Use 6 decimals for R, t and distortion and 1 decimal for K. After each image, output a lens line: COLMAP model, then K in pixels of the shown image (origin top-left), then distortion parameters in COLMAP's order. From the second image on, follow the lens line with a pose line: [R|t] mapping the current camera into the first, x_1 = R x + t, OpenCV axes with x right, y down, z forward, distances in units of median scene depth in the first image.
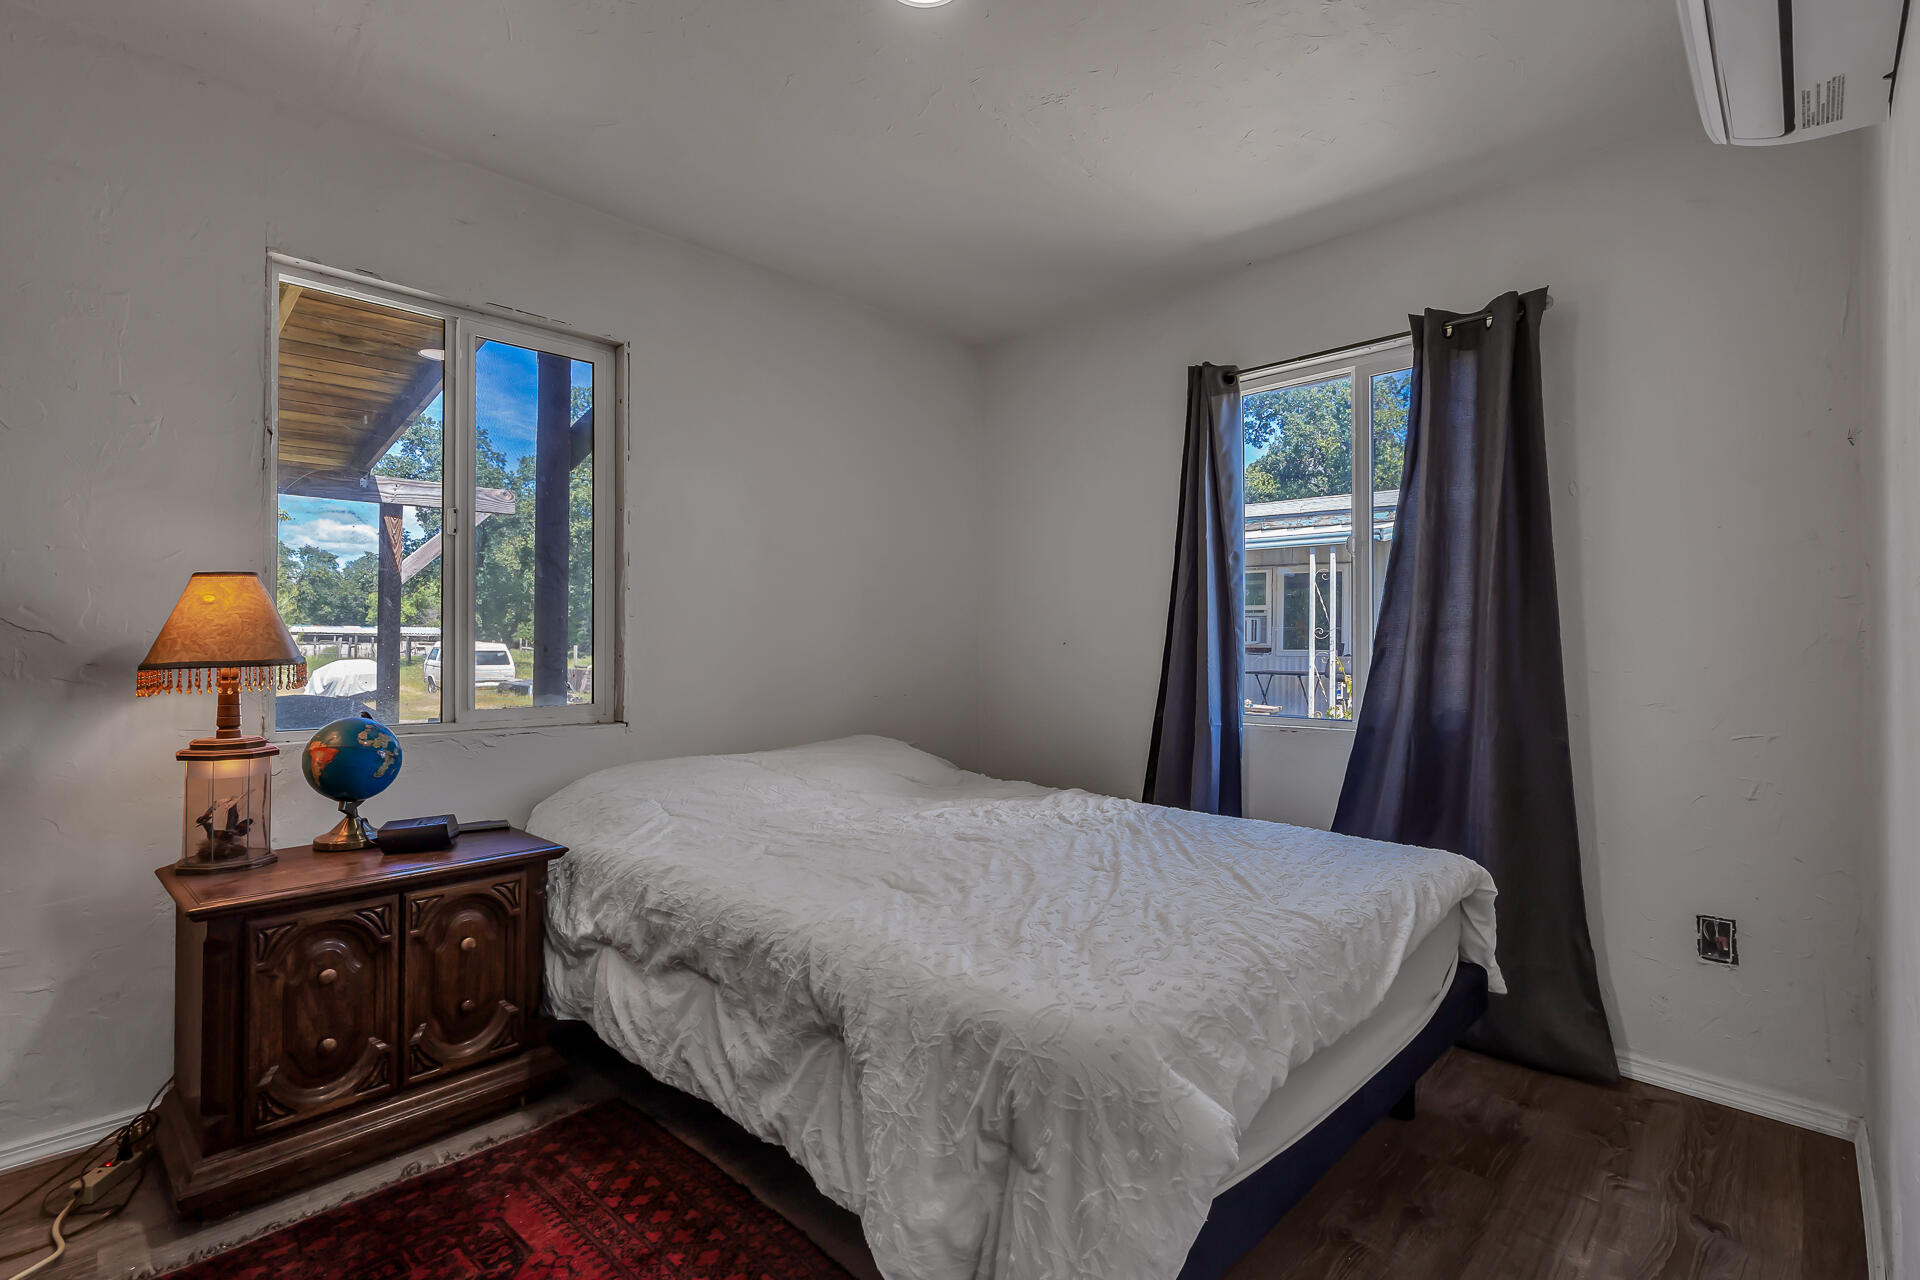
lens RADIAL K [[861.1, 0, 964.3], [0, 861.1, 642.2], [0, 0, 1]] dist [-0.009474, 0.000004]
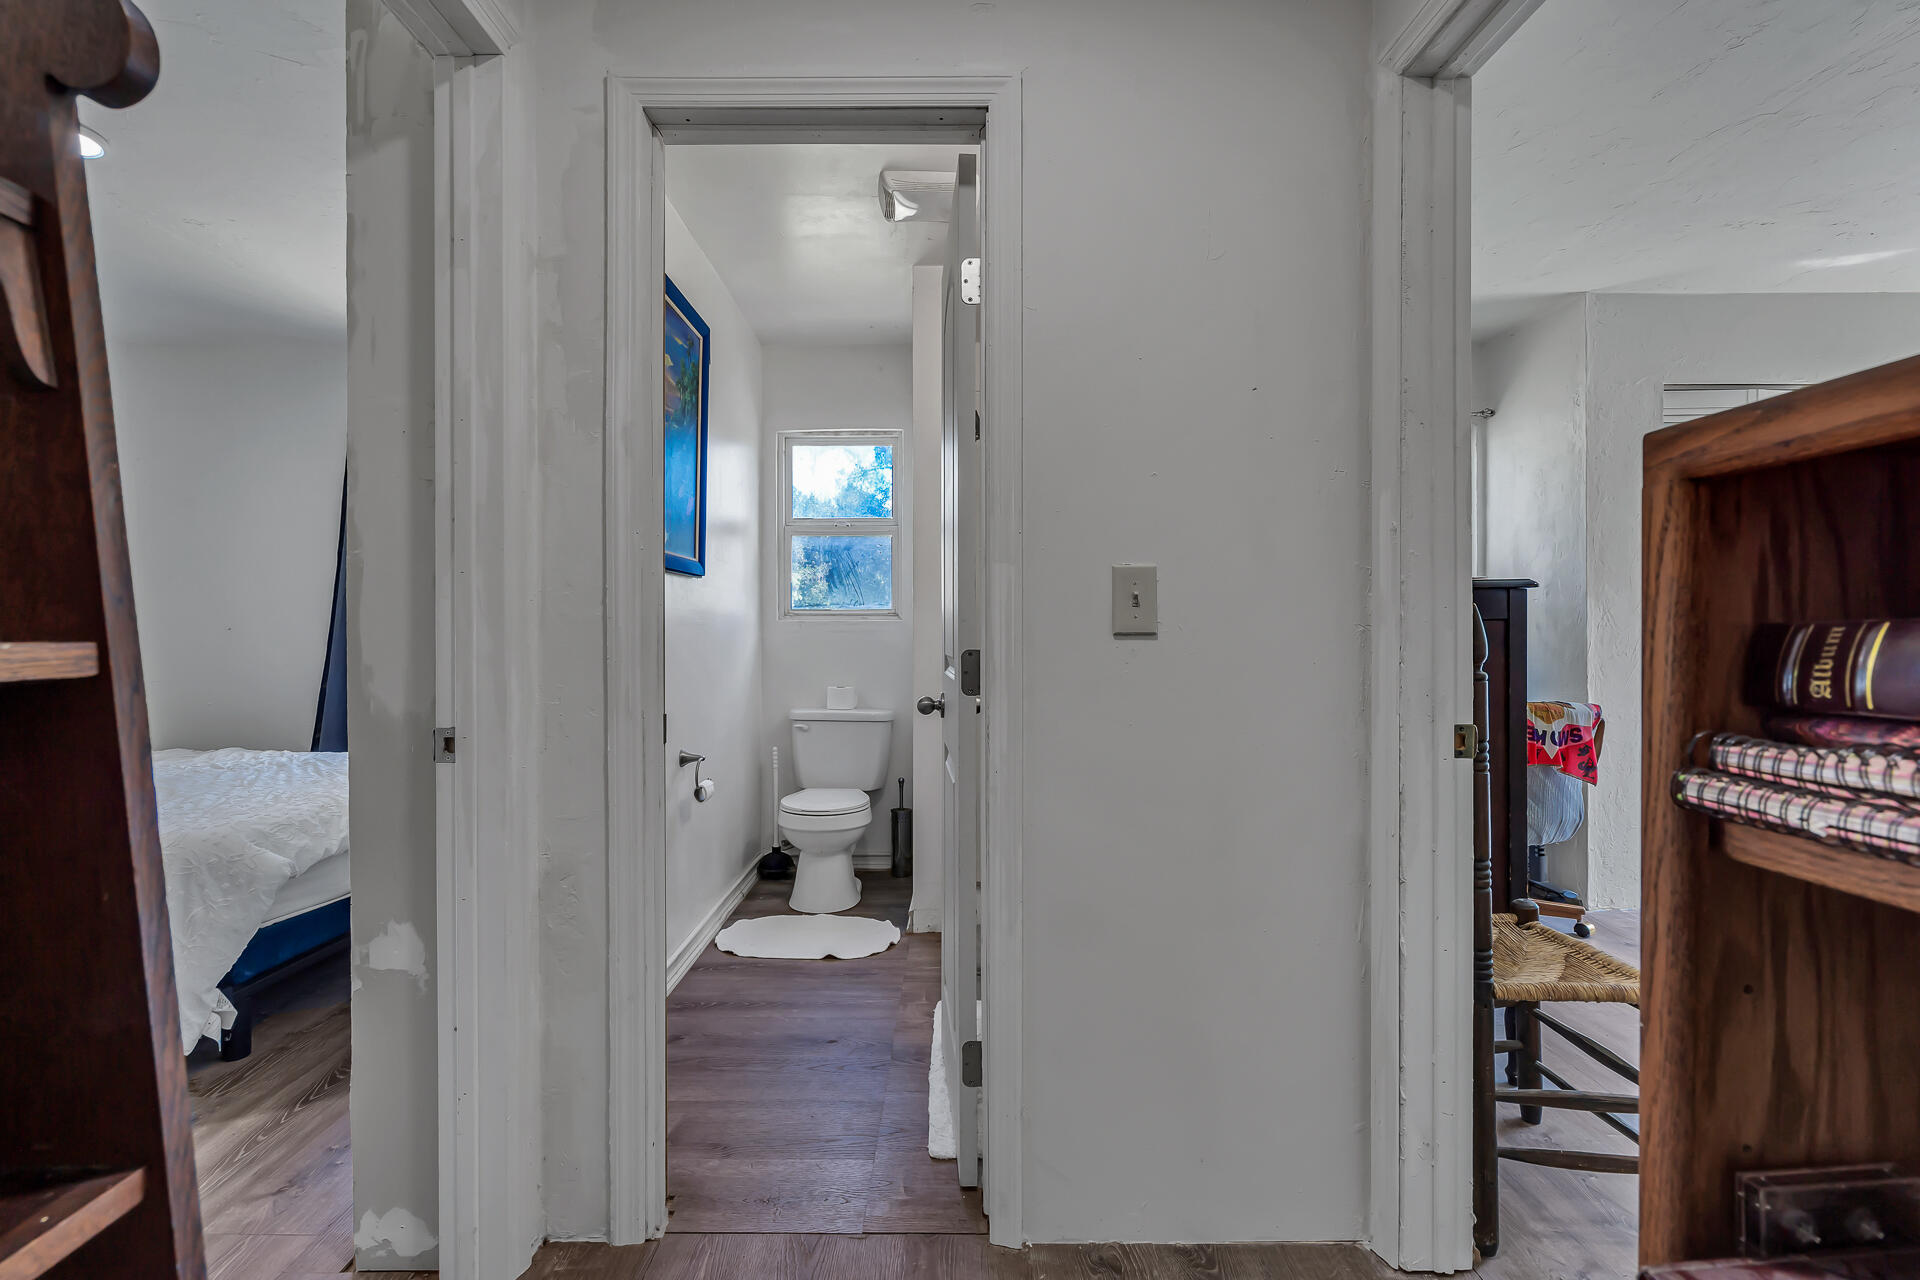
lens RADIAL K [[861.1, 0, 964.3], [0, 861.1, 642.2], [0, 0, 1]] dist [-0.009474, 0.000004]
pose [[0.700623, -0.008973, 0.713475, -0.008332], [-0.009214, 0.999724, 0.021622, -0.017166], [-0.713472, -0.021722, 0.700347, -1.537588]]
